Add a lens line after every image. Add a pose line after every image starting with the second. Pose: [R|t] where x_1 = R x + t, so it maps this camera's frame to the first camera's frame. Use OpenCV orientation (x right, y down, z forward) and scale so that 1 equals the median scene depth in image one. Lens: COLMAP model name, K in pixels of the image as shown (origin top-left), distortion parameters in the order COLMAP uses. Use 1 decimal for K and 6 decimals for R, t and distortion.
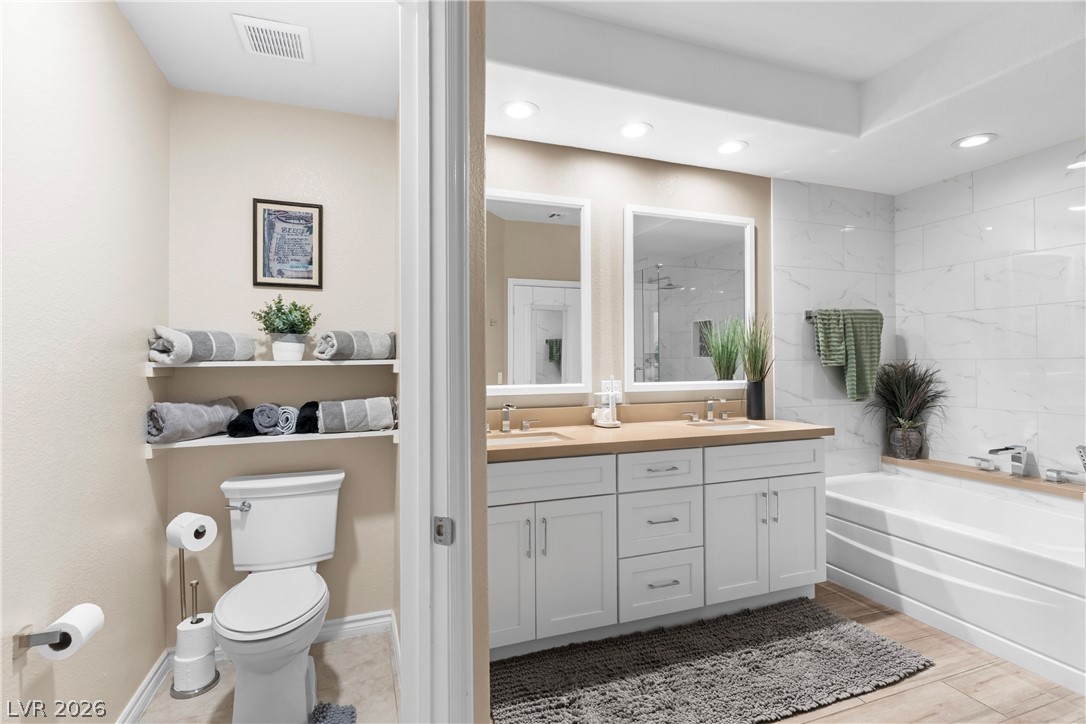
lens RADIAL K [[513.6, 0, 542.2], [0, 513.6, 361.8], [0, 0, 1]] dist [0.003956, -0.000807]
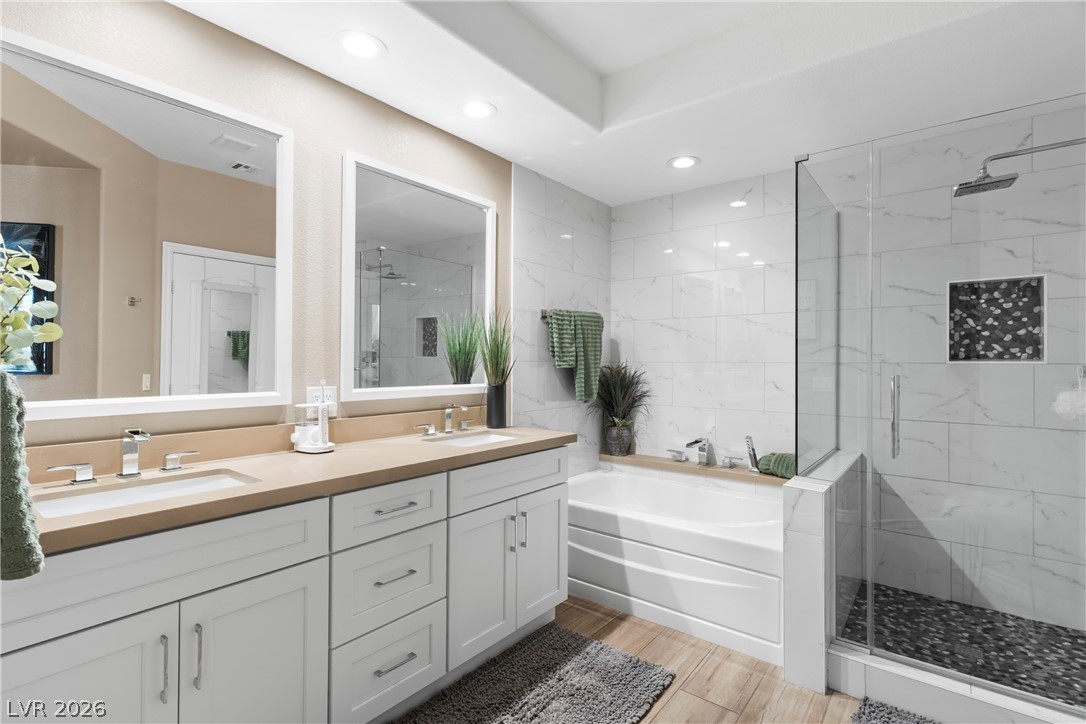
lens RADIAL K [[513.6, 0, 544.2], [0, 513.6, 357.0], [0, 0, 1]] dist [0.003956, -0.000807]
pose [[0.851617, 0.015542, 0.523934, 0.021433], [-0.010398, 0.999865, -0.012758, 0.000768], [-0.524062, 0.005417, 0.851663, 0.217744]]
